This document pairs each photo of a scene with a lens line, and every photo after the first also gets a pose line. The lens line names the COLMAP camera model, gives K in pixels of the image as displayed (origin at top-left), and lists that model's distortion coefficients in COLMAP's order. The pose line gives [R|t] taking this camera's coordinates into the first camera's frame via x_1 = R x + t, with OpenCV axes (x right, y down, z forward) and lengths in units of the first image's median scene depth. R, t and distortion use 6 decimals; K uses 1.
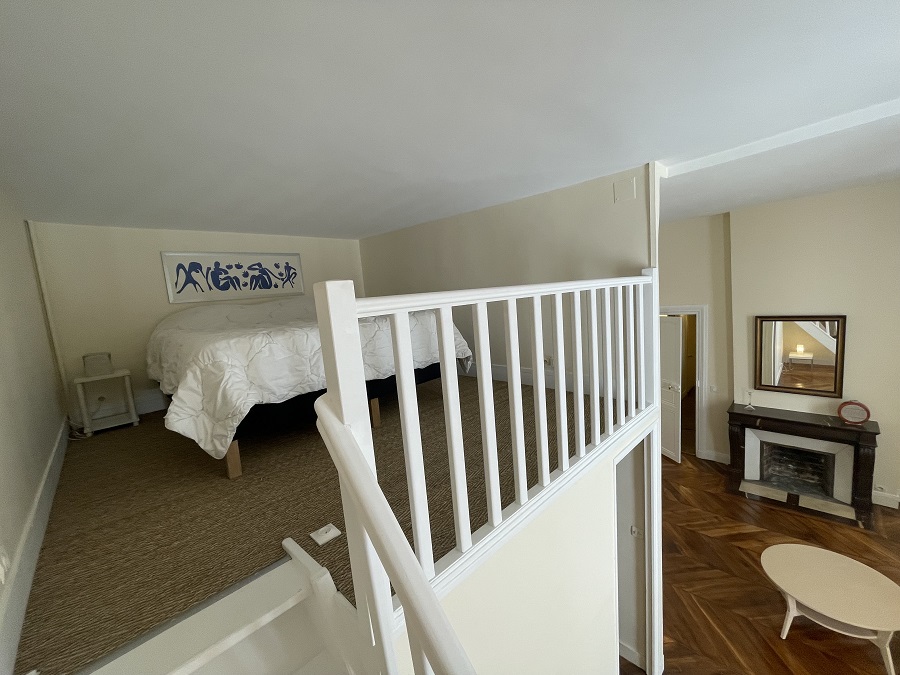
lens RADIAL K [[362.8, 0, 454.3], [0, 362.8, 338.3], [0, 0, 1]] dist [-0.003048, -0.000321]
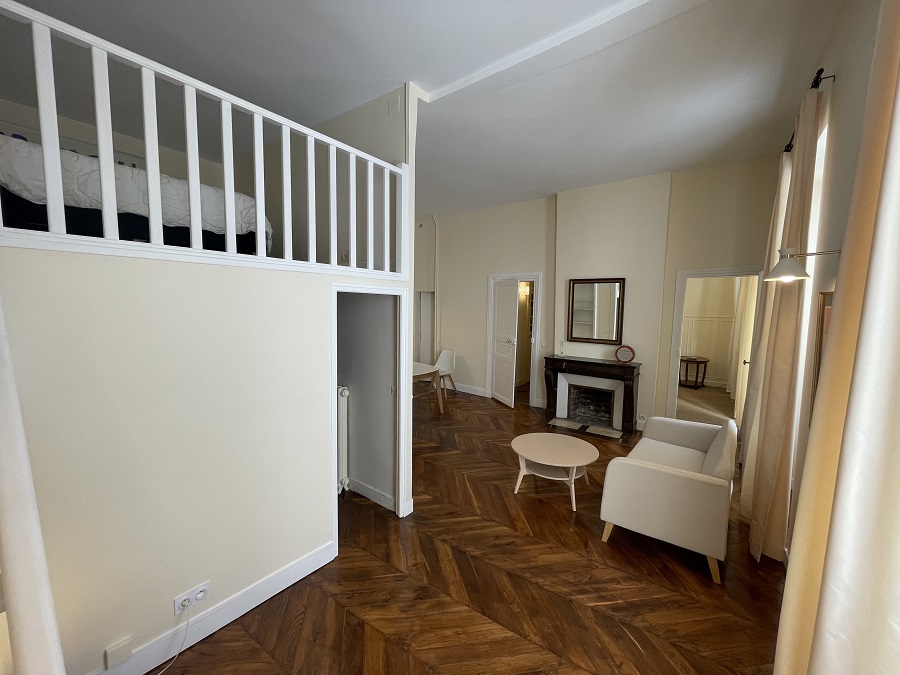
lens RADIAL K [[362.8, 0, 447.9], [0, 362.8, 335.9], [0, 0, 1]] dist [-0.003048, -0.000321]
pose [[0.983605, 0.084678, 0.159217, 0.254640], [-0.078805, 0.995969, -0.042851, 0.212360], [-0.162204, 0.029602, 0.986313, -0.126110]]
